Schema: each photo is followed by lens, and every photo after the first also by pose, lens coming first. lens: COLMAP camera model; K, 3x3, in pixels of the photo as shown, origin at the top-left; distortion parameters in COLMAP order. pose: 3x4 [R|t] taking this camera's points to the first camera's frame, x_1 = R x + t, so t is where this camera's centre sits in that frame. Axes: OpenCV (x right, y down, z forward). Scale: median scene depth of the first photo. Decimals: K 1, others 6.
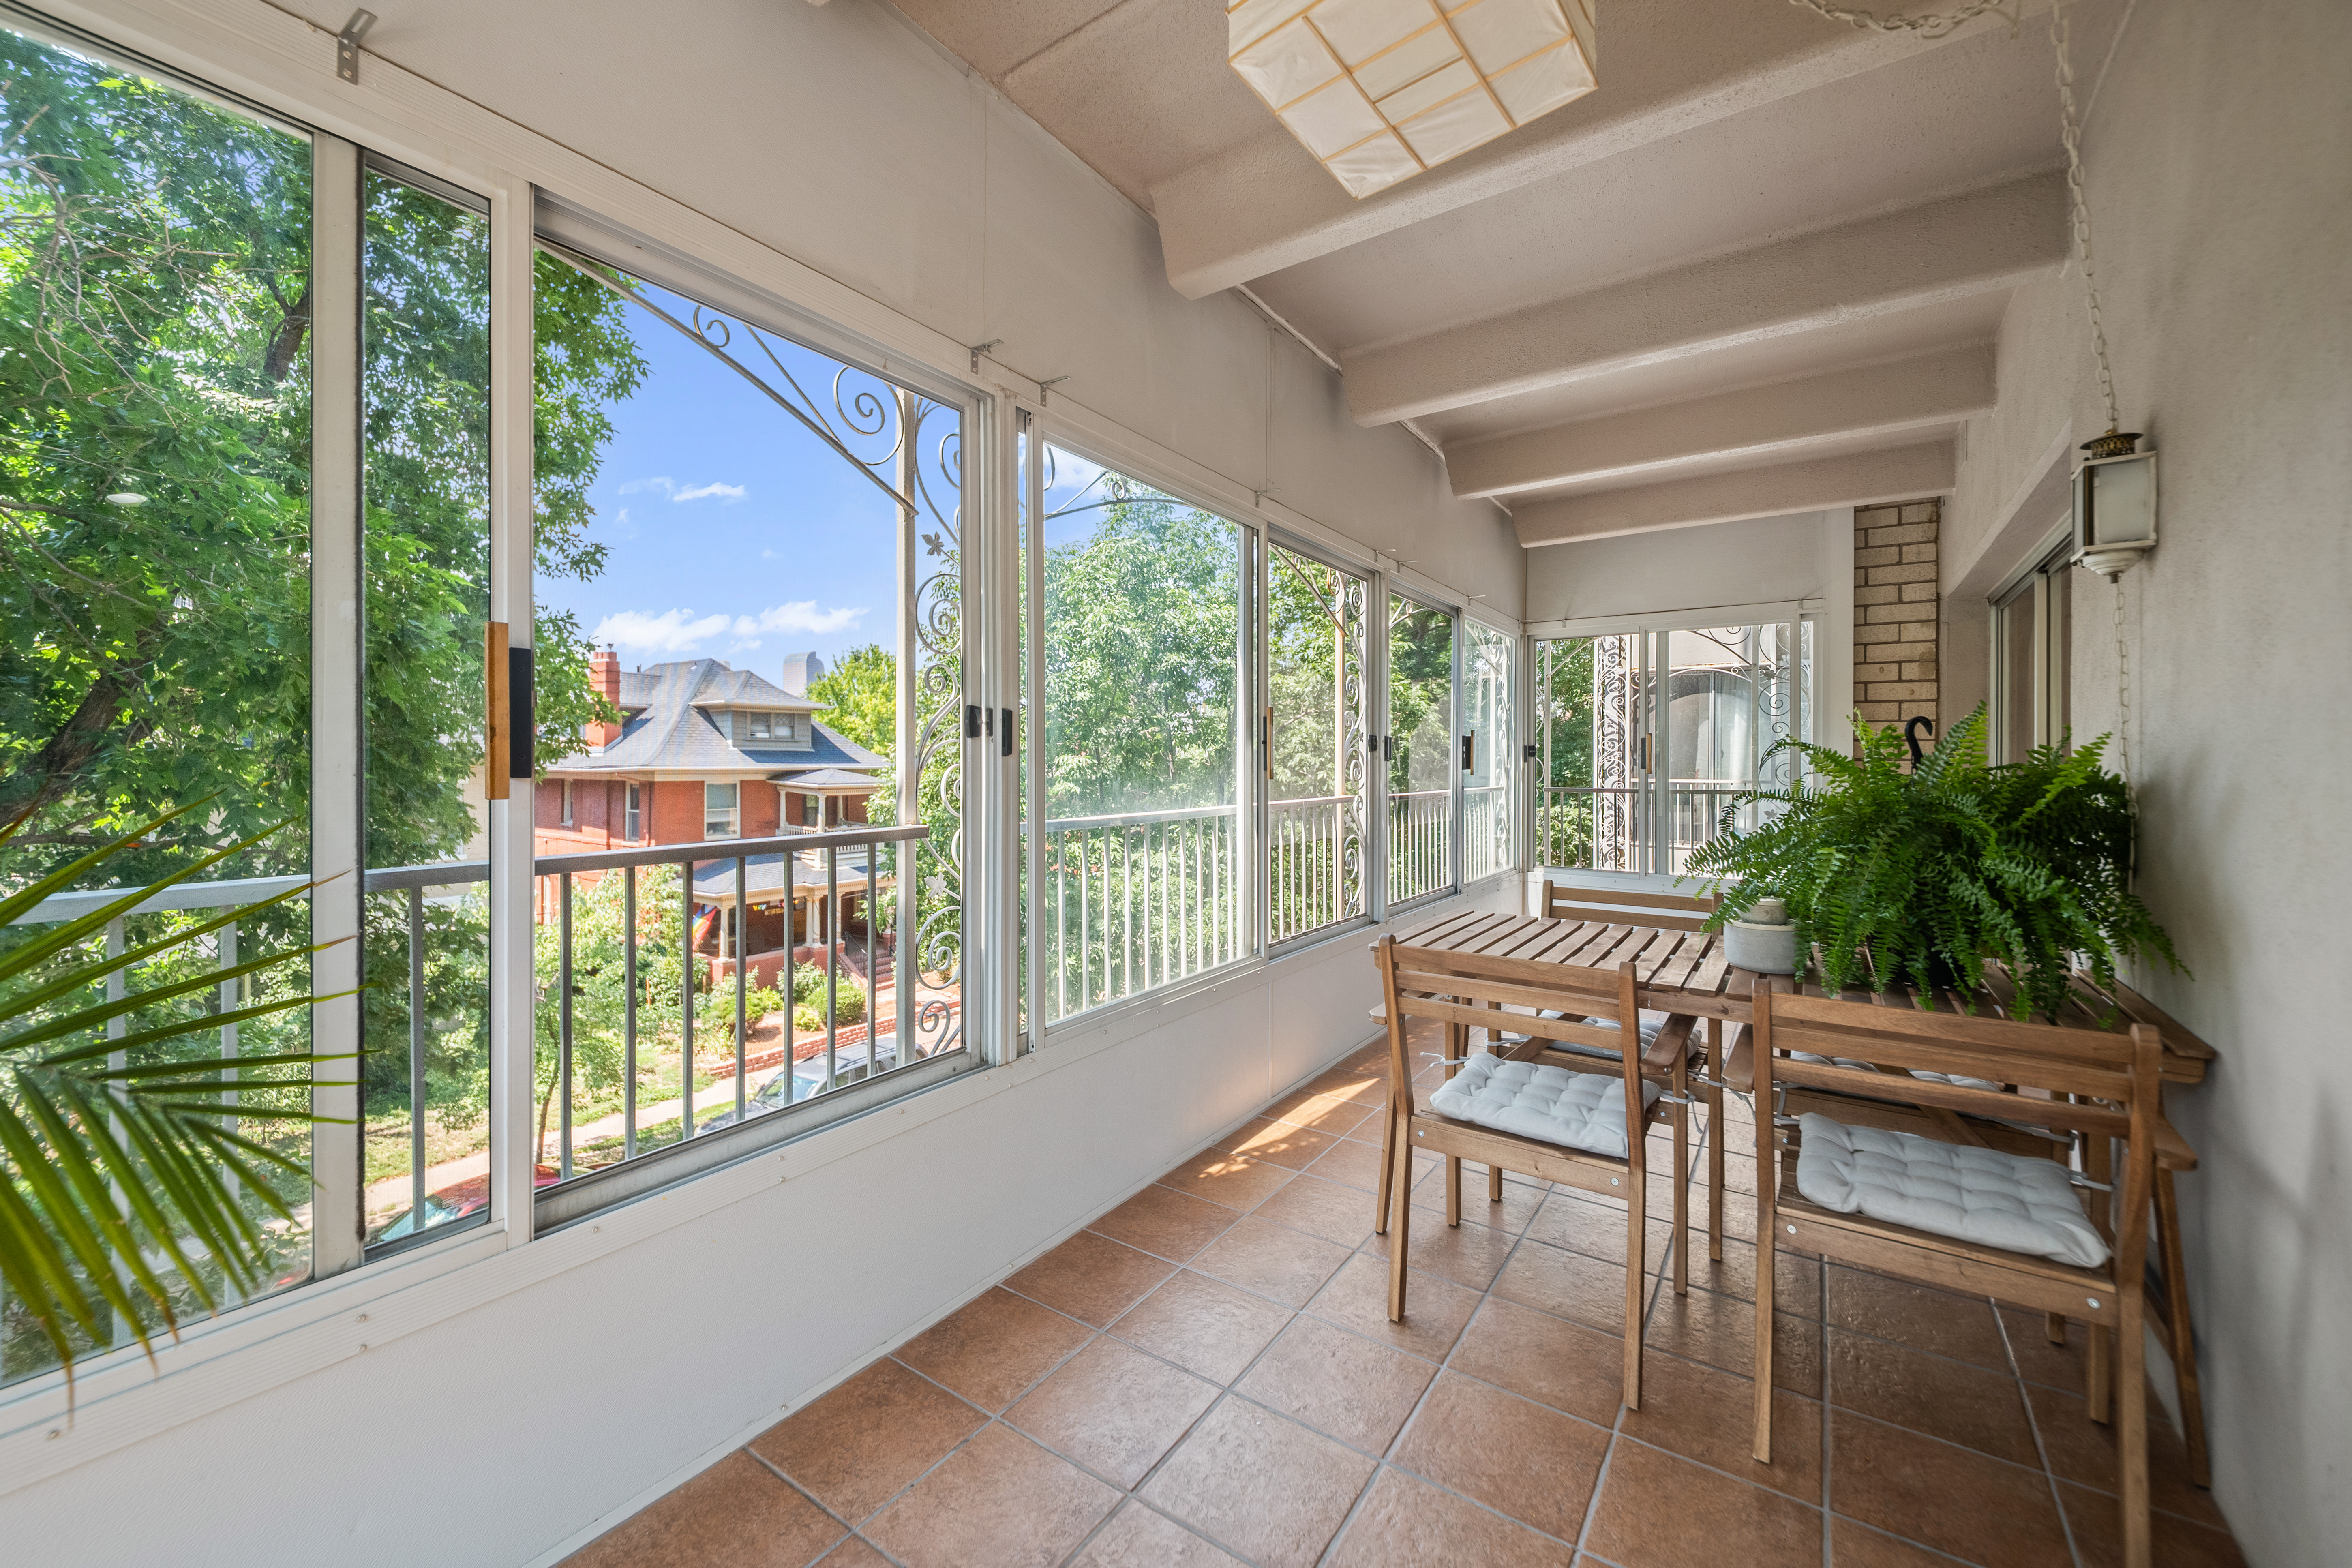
lens RADIAL K [[920.6, 0, 1180.0], [0, 920.6, 766.5], [0, 0, 1]] dist [0.002760, -0.001116]
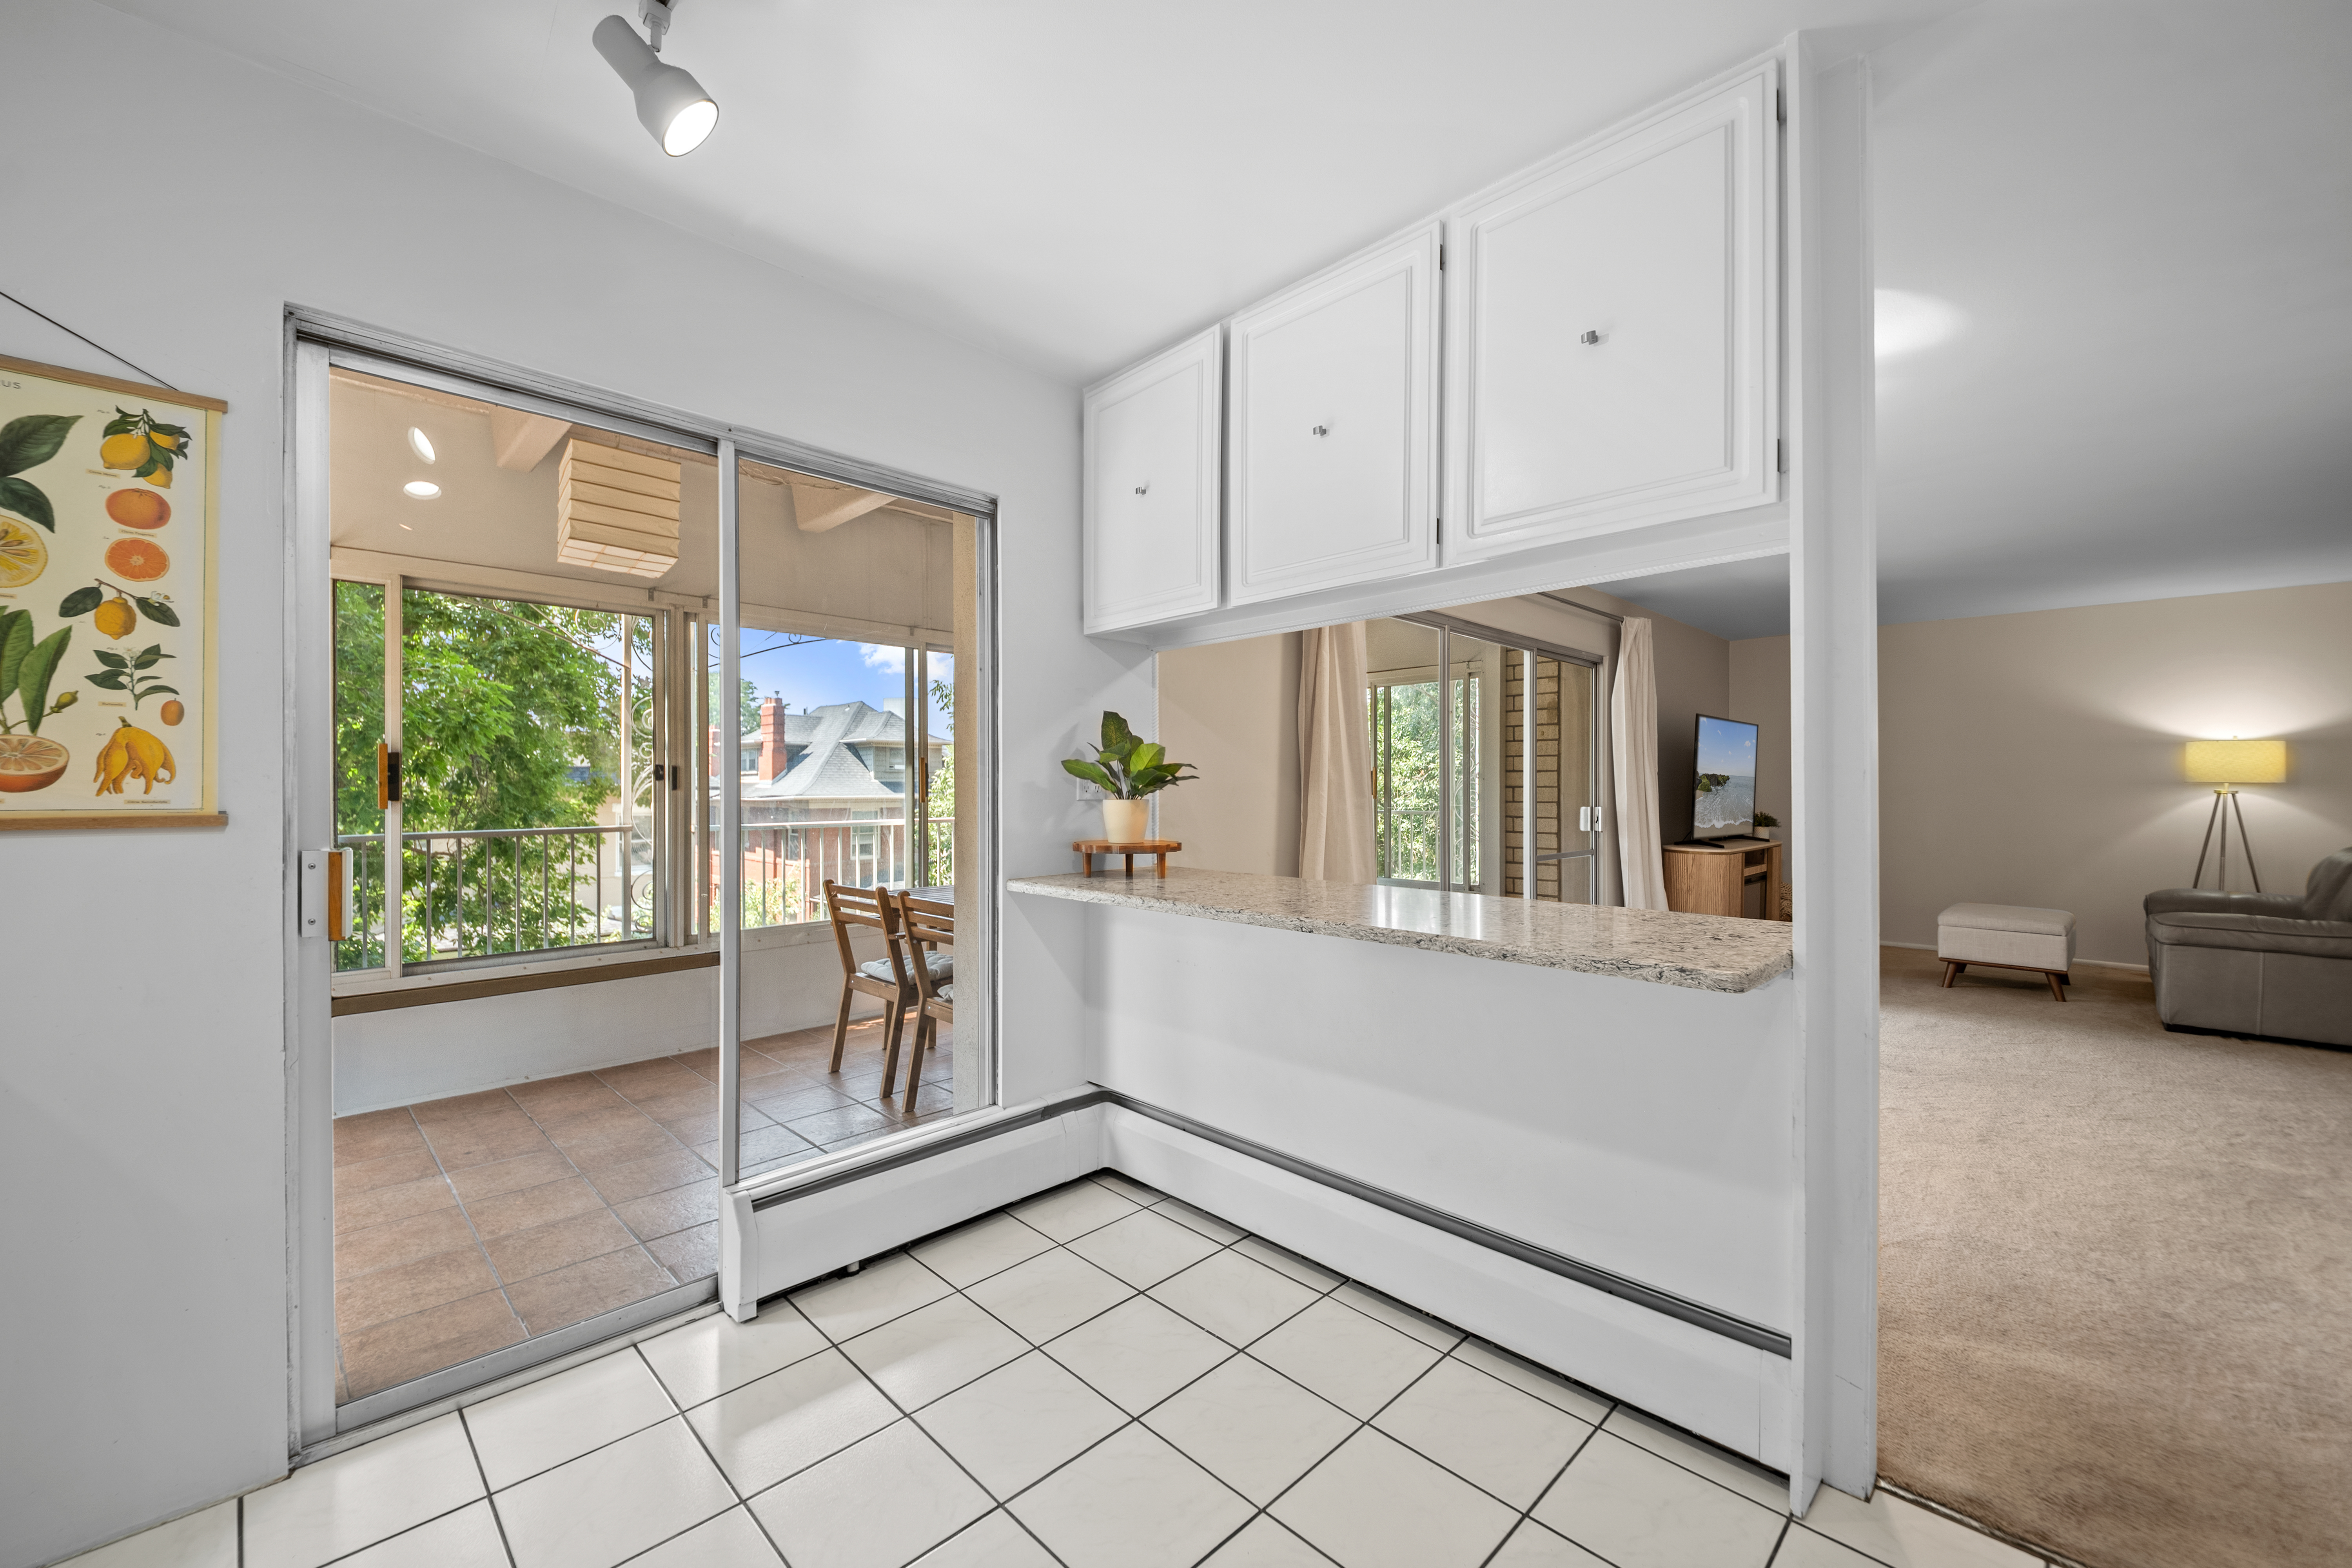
lens RADIAL K [[920.6, 0, 1189.6], [0, 920.6, 794.9], [0, 0, 1]] dist [0.002760, -0.001116]
pose [[0.985300, -0.004218, -0.170781, 0.098469], [0.004413, 0.999990, 0.000765, 0.000008], [0.170776, -0.001507, 0.985309, -0.060587]]
